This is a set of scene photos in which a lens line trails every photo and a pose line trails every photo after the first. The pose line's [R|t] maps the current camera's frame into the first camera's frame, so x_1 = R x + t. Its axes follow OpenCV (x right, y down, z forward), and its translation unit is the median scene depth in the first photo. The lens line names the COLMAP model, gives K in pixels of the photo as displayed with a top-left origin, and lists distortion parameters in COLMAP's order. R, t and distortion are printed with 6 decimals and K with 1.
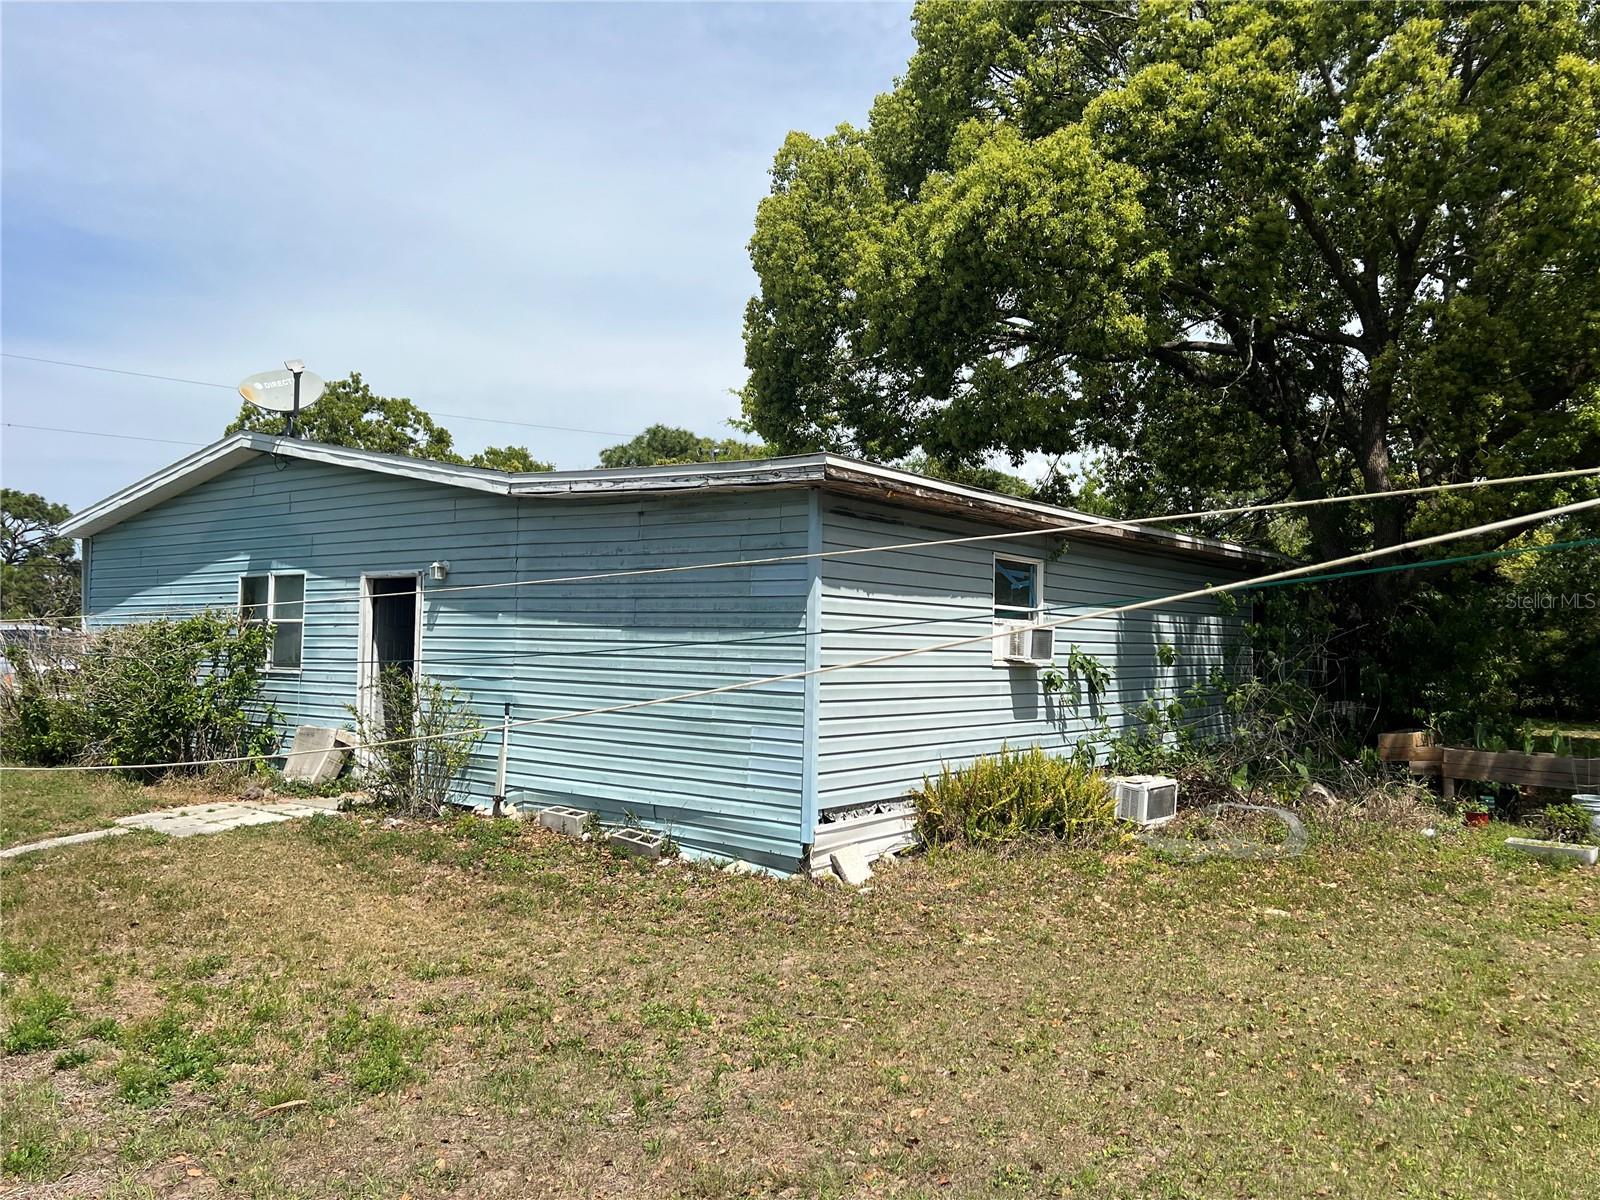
lens RADIAL K [[1196.2, 0, 801.1], [0, 1196.2, 601.4], [0, 0, 1]] dist [0.045319, -0.051290]
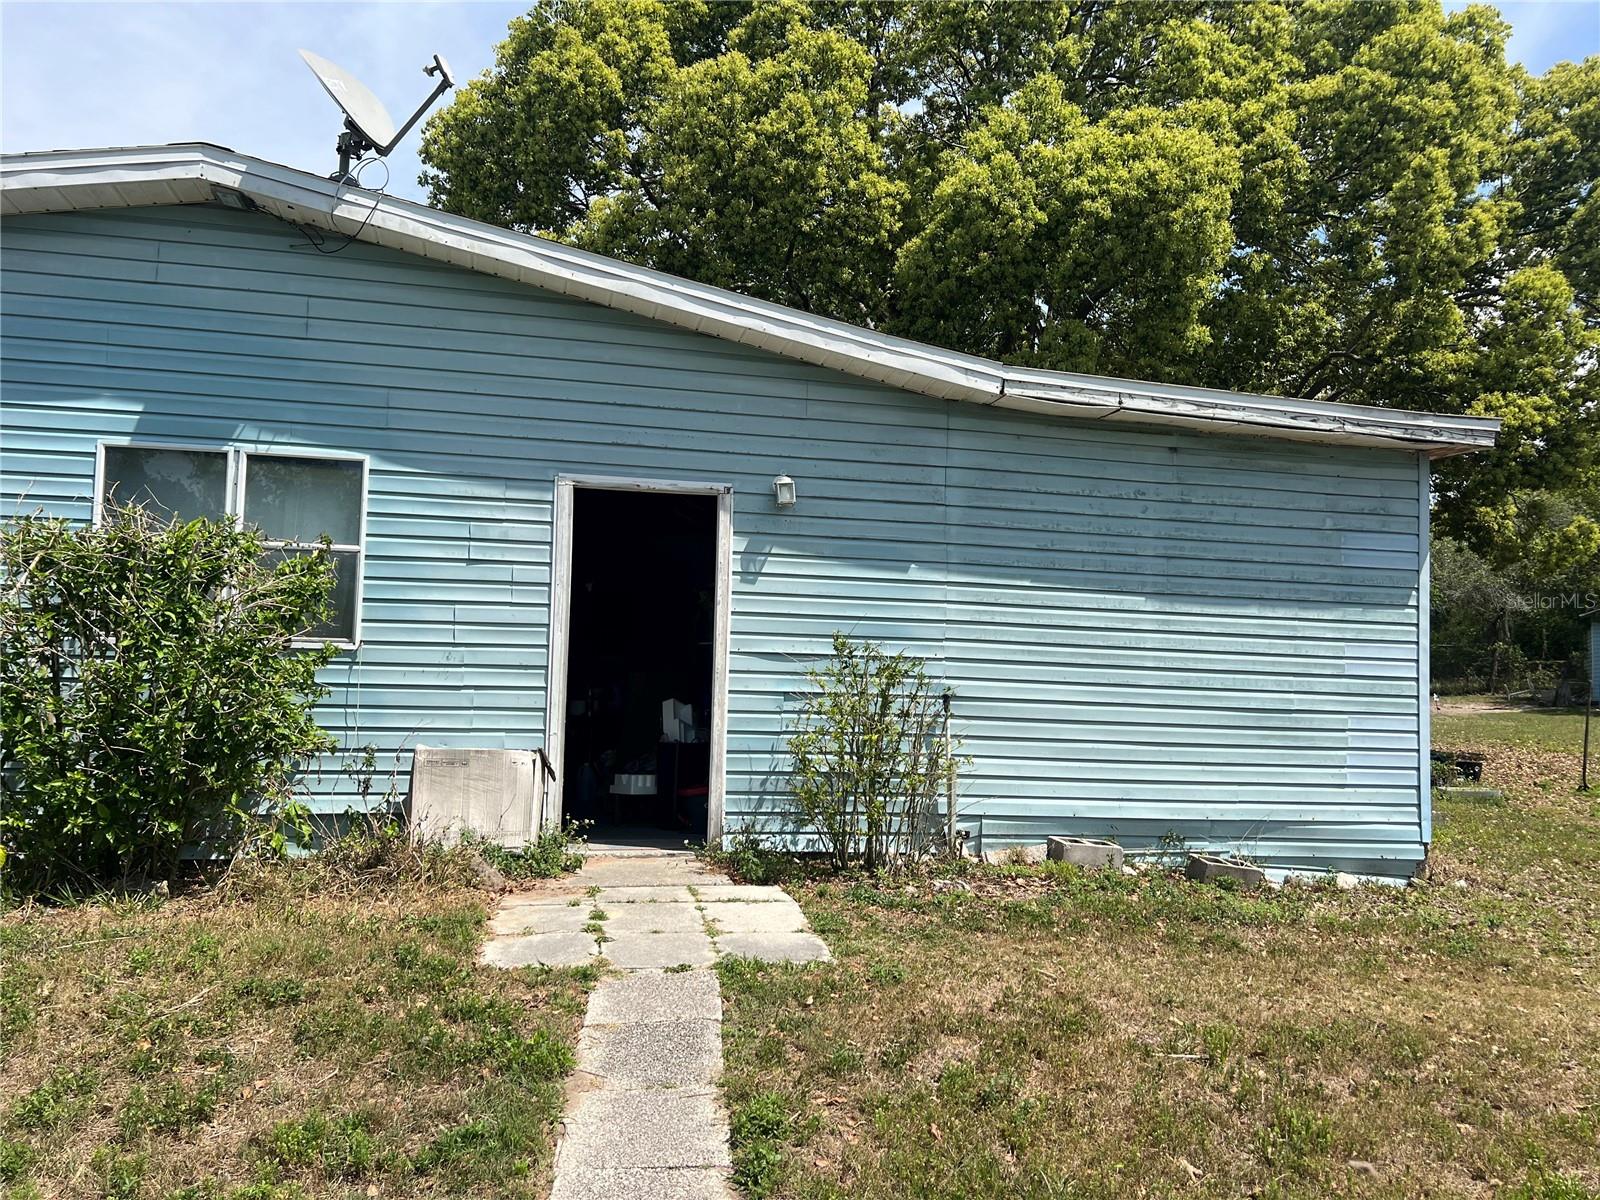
lens RADIAL K [[1196.2, 0, 798.4], [0, 1196.2, 603.2], [0, 0, 1]] dist [0.045319, -0.051290]
pose [[0.665296, 0.043483, 0.745313, -0.861025], [-0.047151, 0.998757, -0.016181, 0.049838], [-0.745090, -0.024377, 0.666519, 0.644790]]
